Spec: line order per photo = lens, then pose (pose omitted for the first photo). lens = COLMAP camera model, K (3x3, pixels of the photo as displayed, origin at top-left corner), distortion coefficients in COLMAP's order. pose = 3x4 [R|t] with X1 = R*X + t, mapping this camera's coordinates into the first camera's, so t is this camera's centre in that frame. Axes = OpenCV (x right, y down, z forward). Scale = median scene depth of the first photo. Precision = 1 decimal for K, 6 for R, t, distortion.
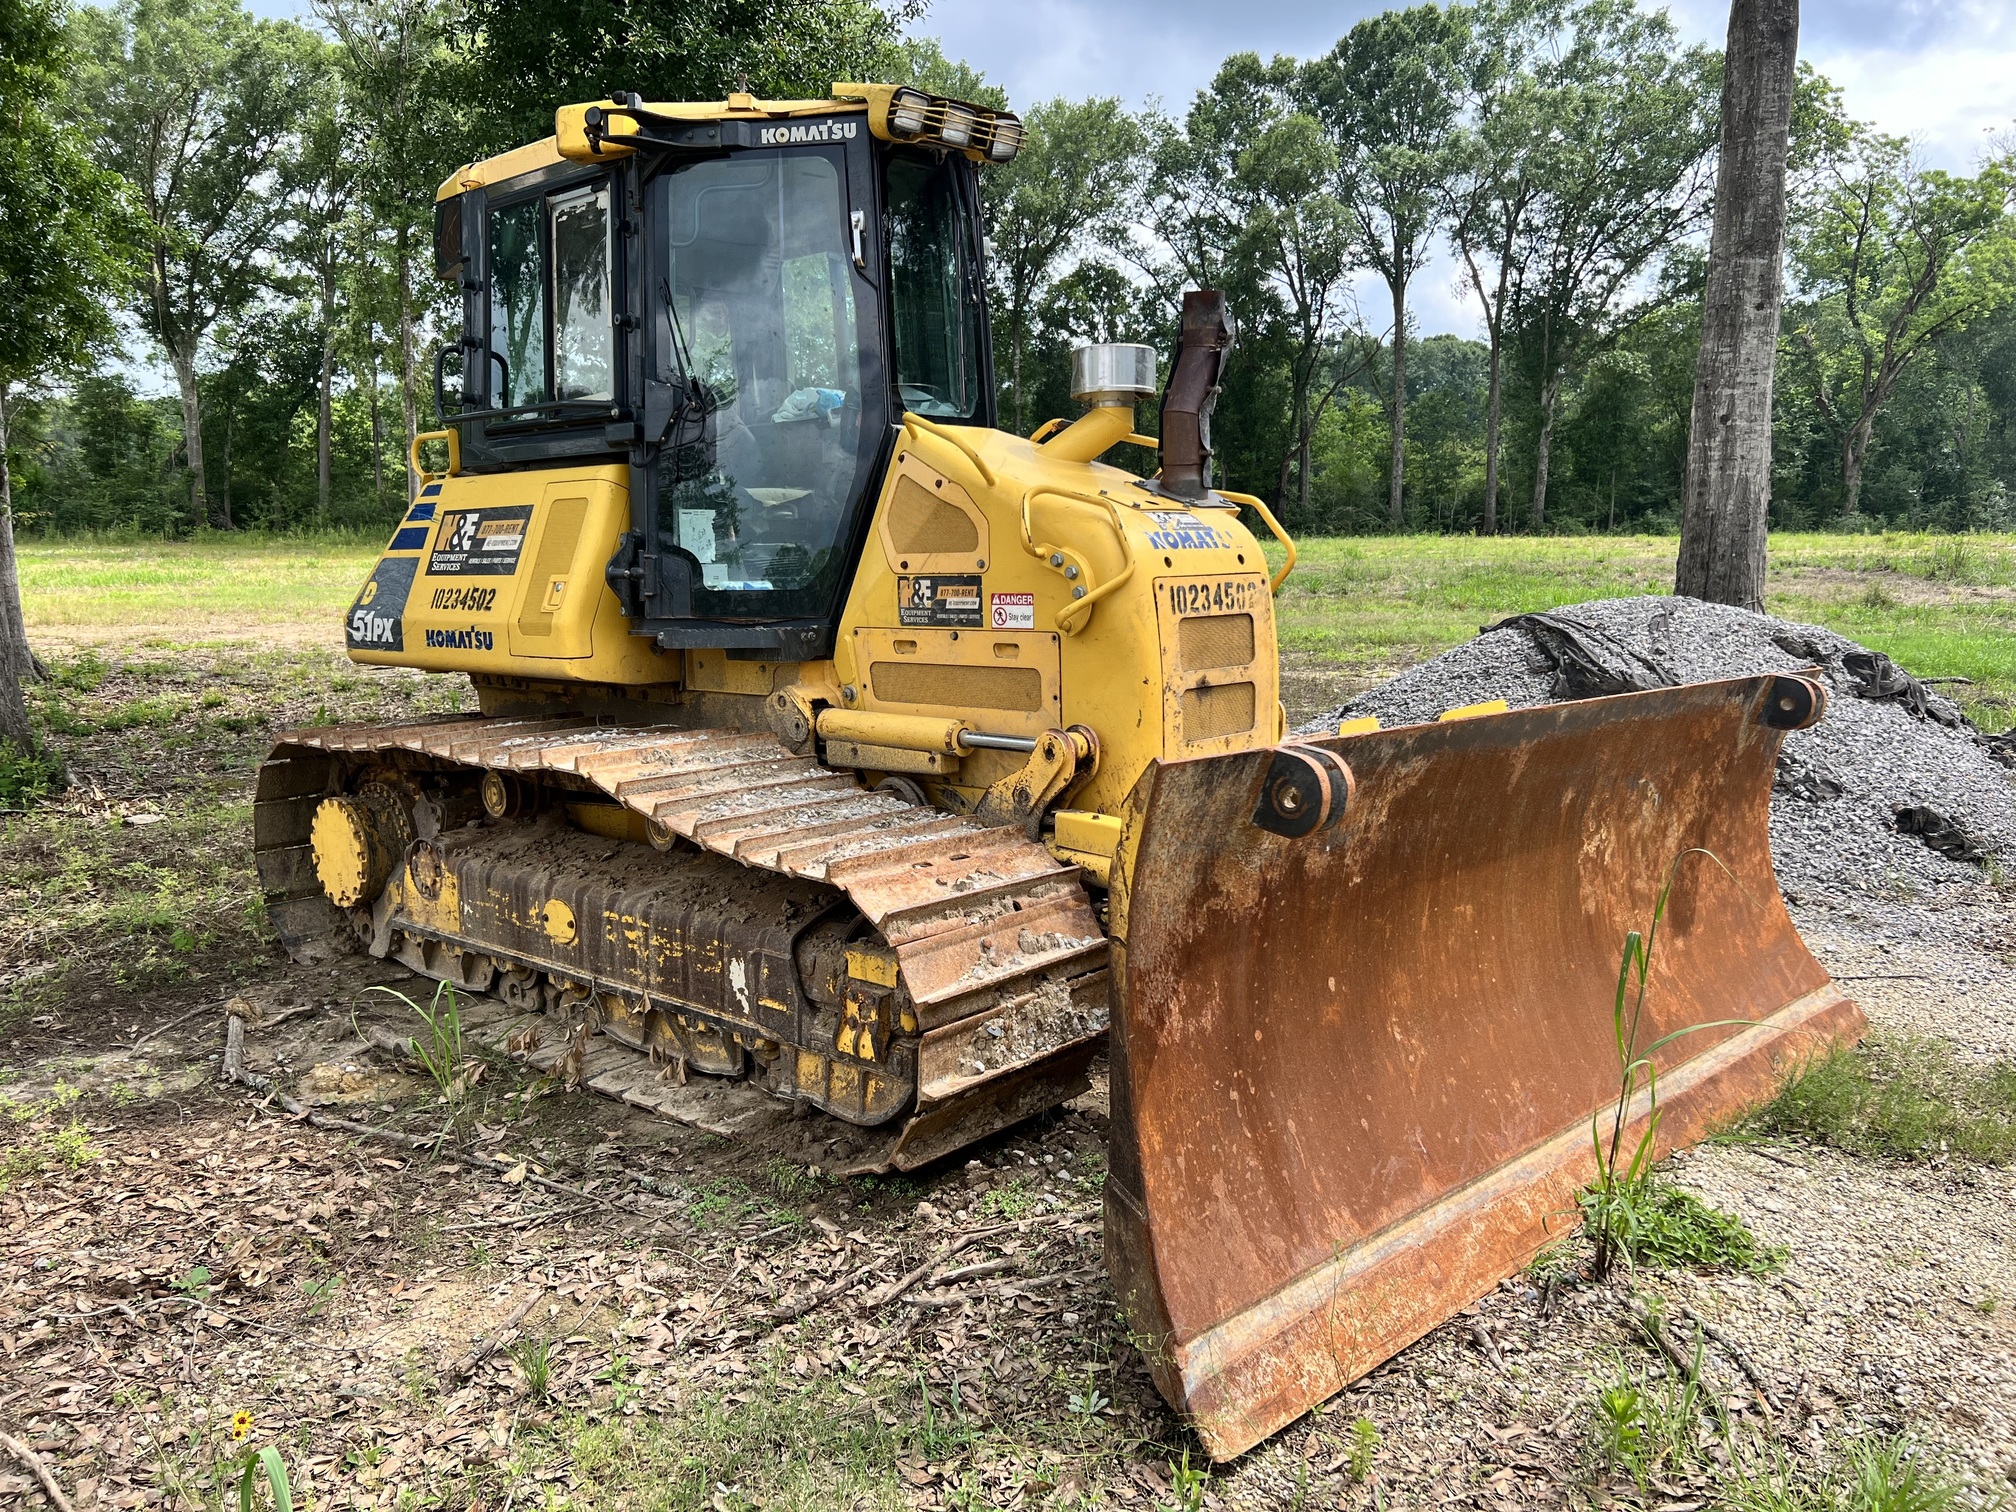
lens RADIAL K [[1523.7, 0, 1020.7], [0, 1523.7, 752.8], [0, 0, 1]] dist [0.060425, -0.072155]
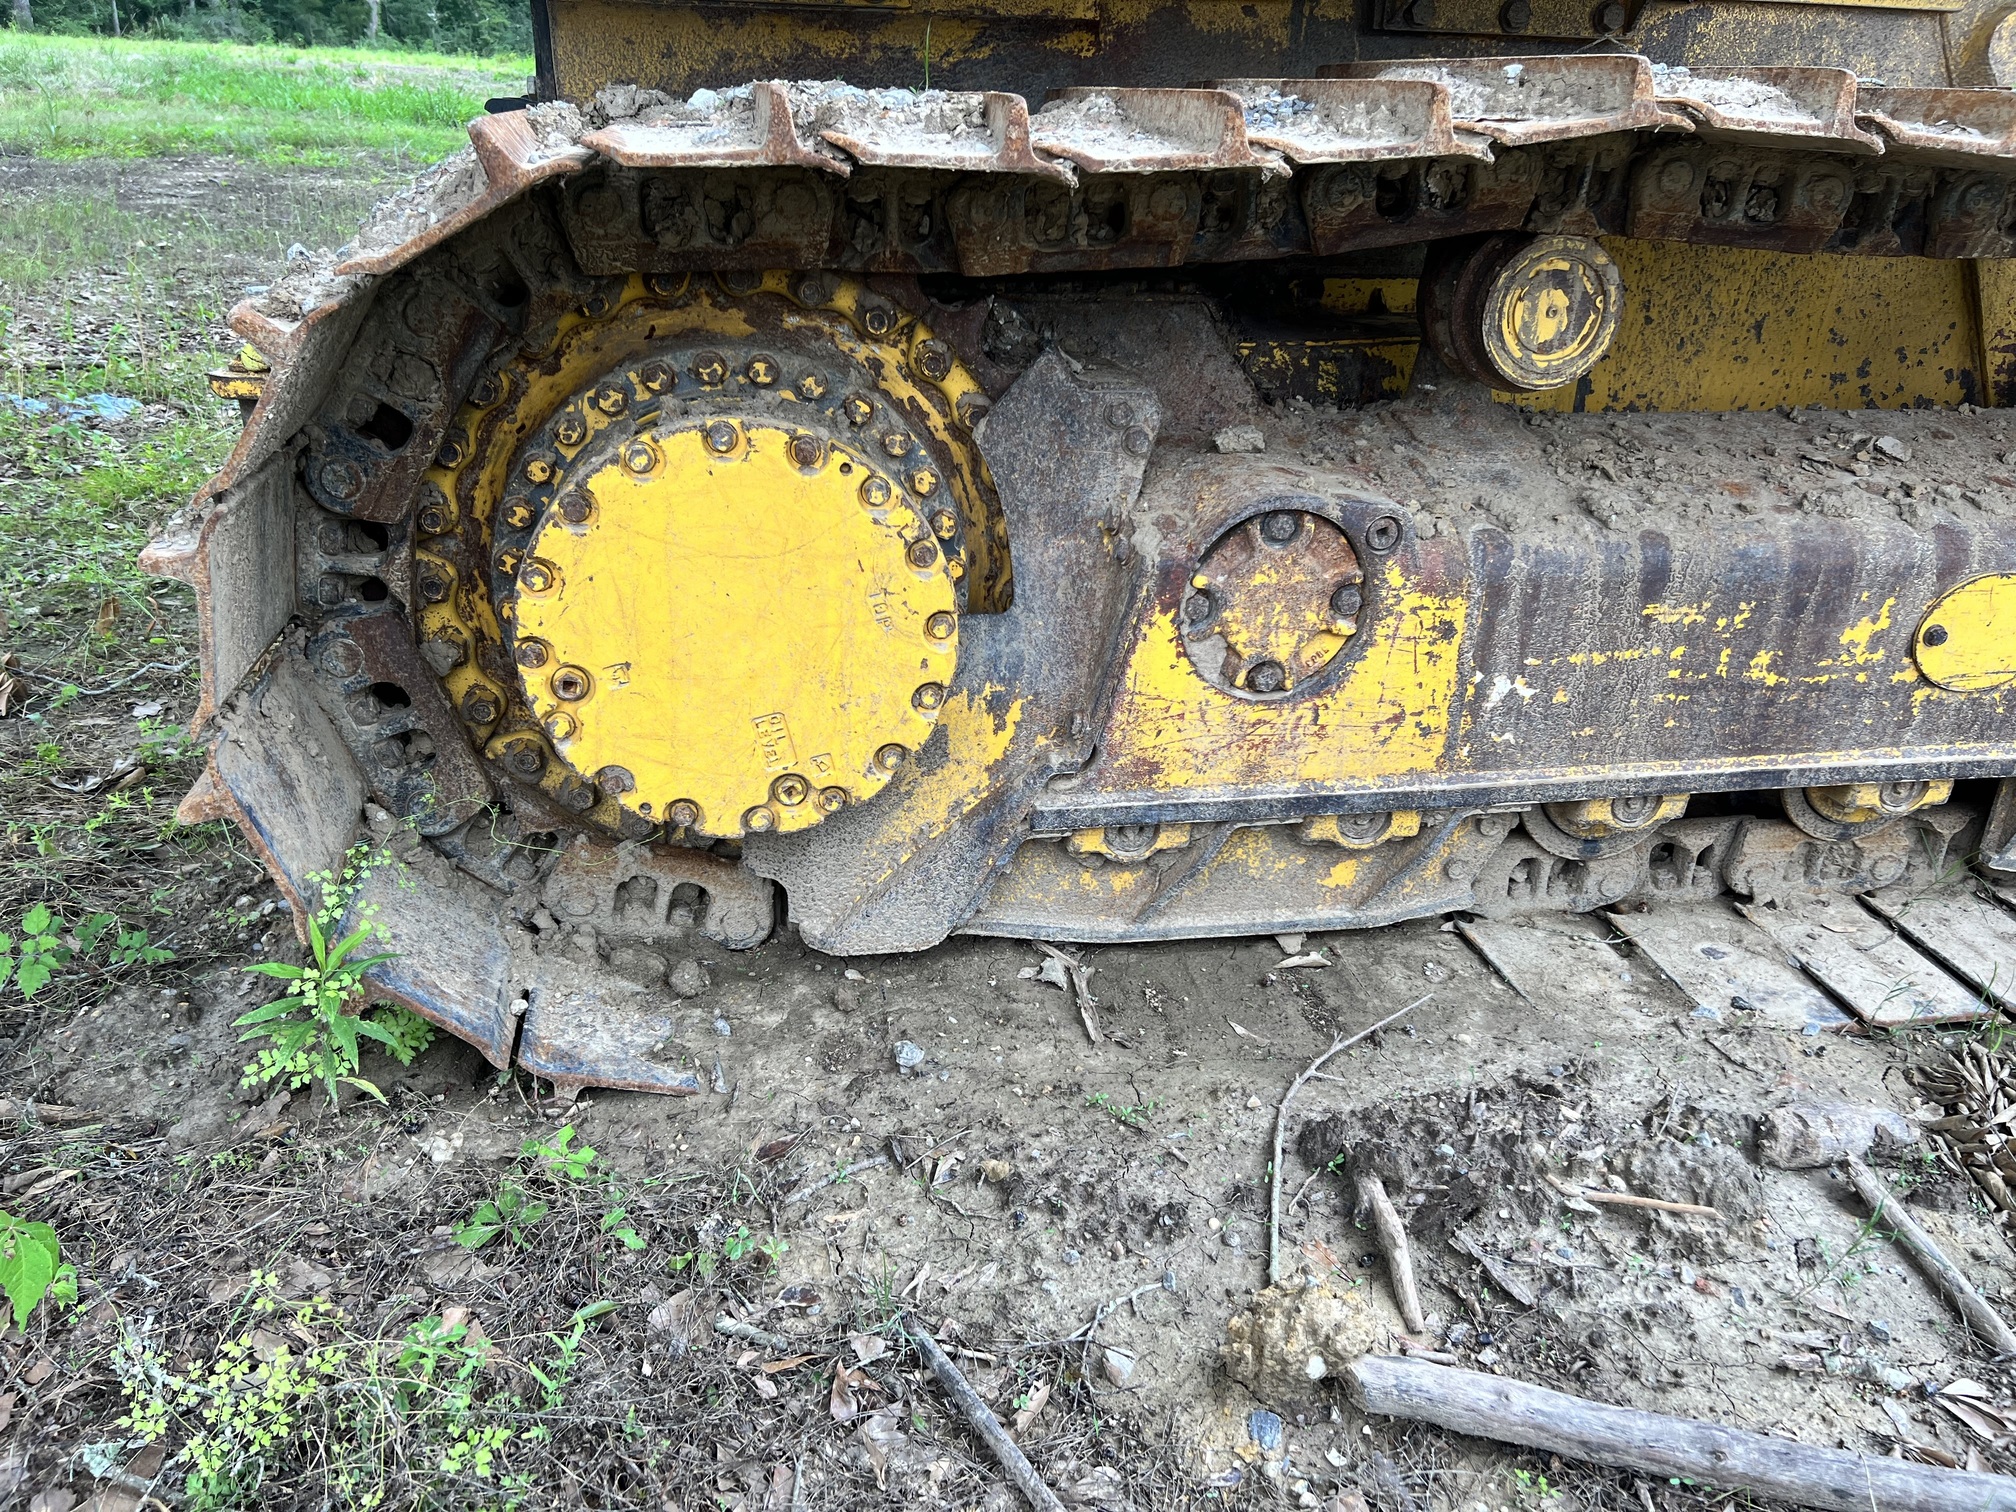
lens RADIAL K [[1523.7, 0, 1015.7], [0, 1523.7, 776.0], [0, 0, 1]] dist [0.060425, -0.072155]
pose [[0.612380, -0.288226, 0.736149, -0.803782], [0.065939, 0.946548, 0.315751, 0.012219], [-0.787809, -0.144819, 0.598653, 1.066561]]
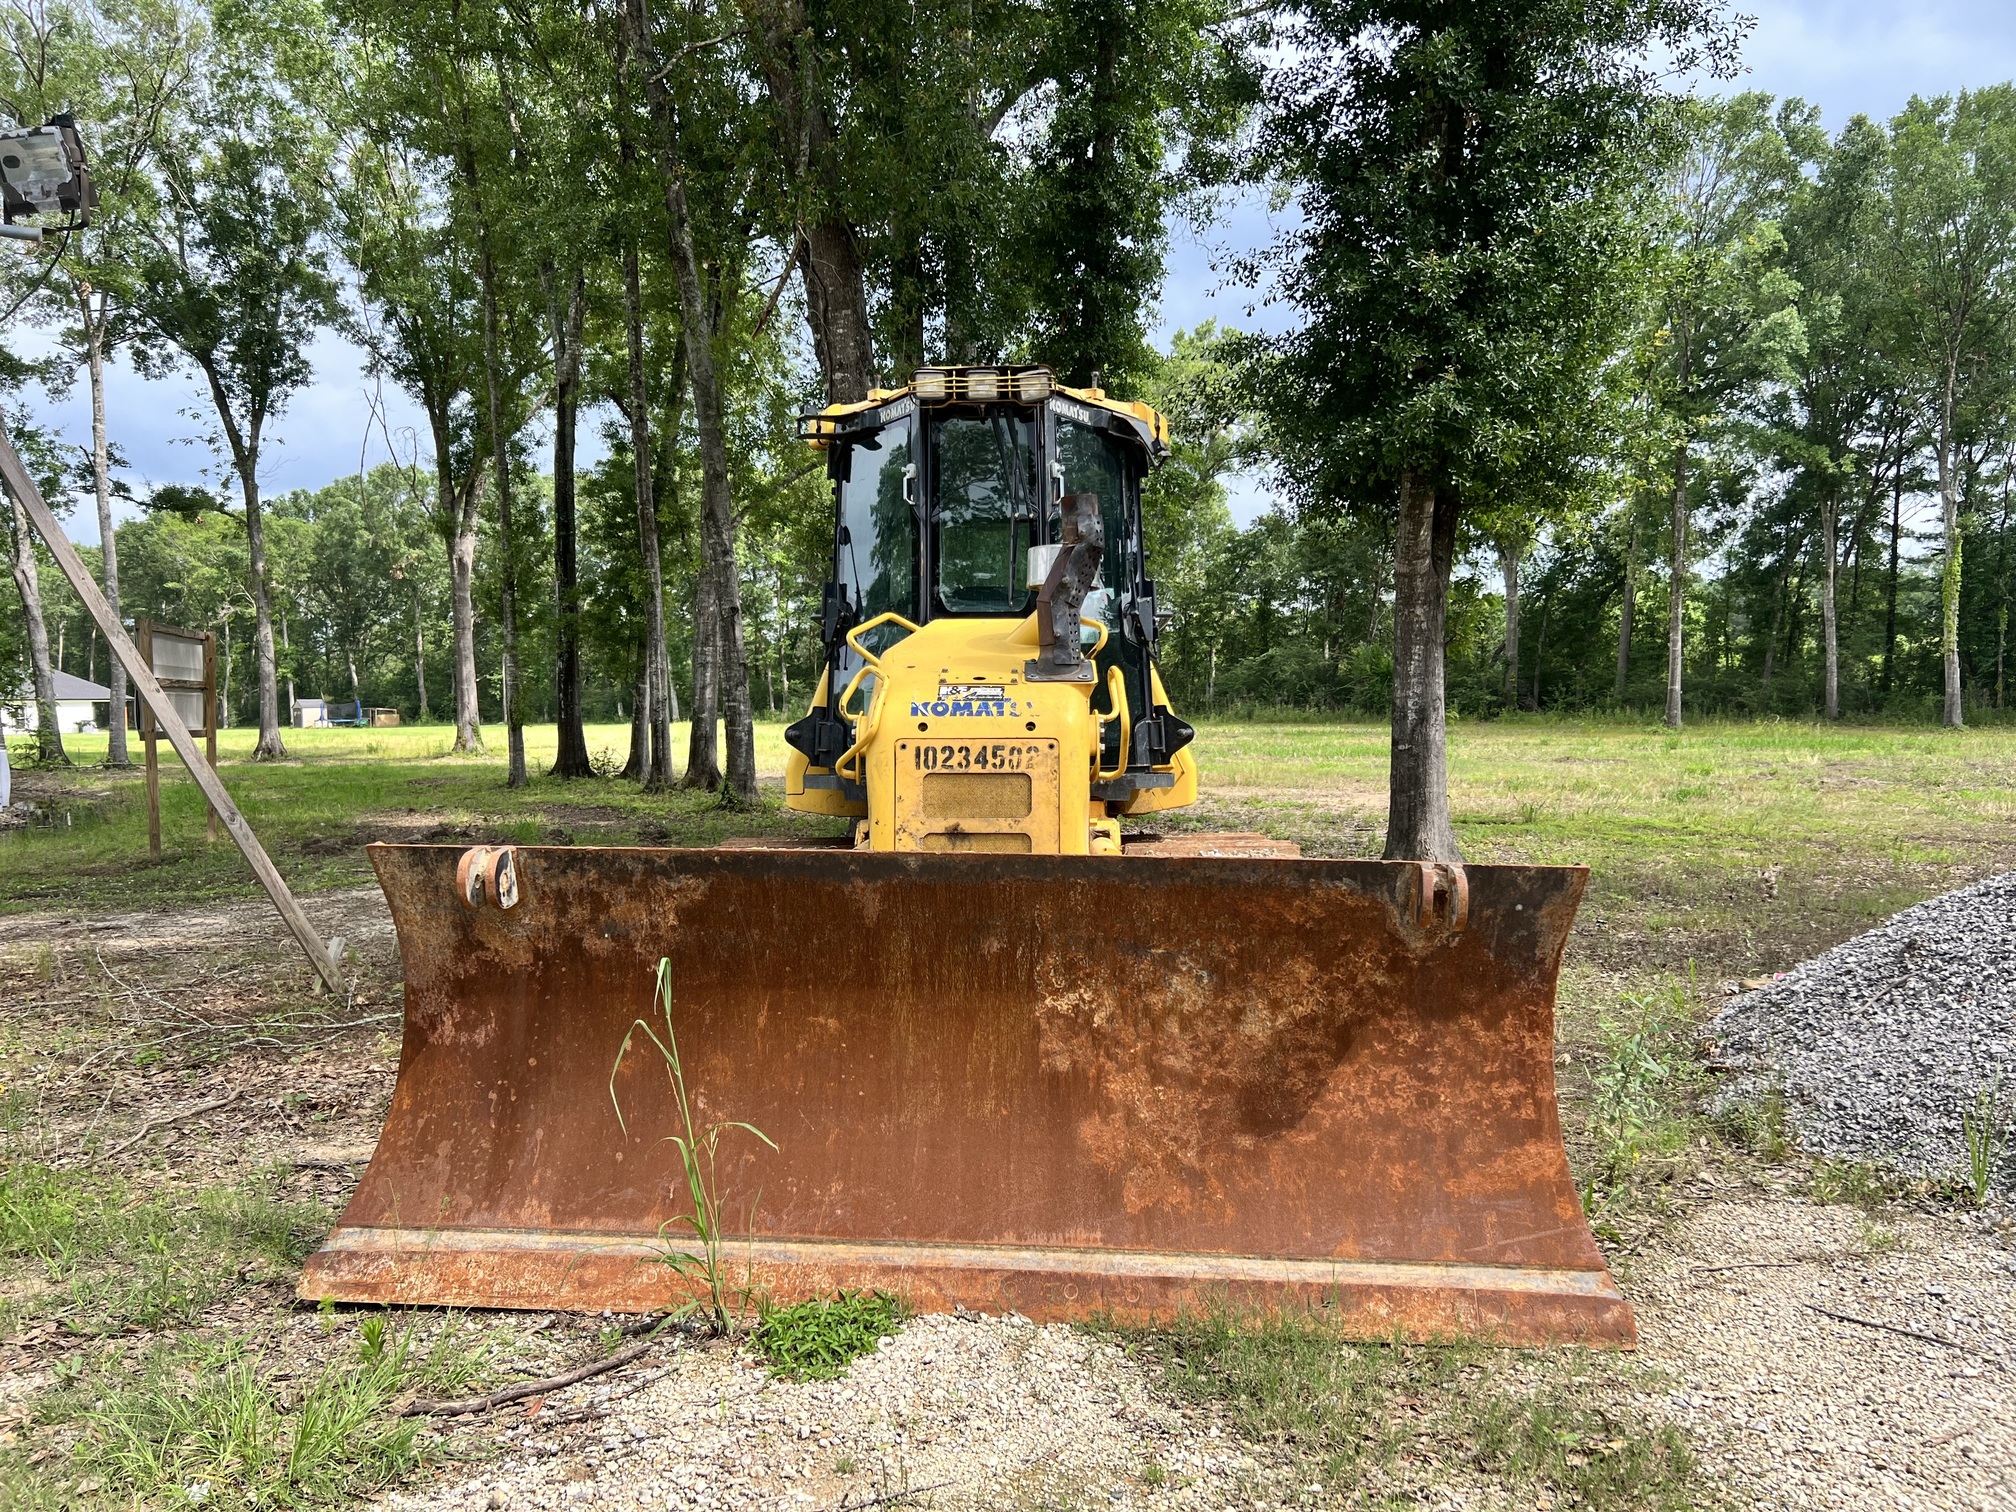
lens RADIAL K [[1523.7, 0, 1019.0], [0, 1523.7, 743.7], [0, 0, 1]] dist [0.060425, -0.072155]
pose [[0.653844, 0.012677, -0.756523, 1.050149], [-0.105184, 0.991674, -0.074290, -0.030264], [0.749282, 0.128148, 0.649734, 0.275896]]
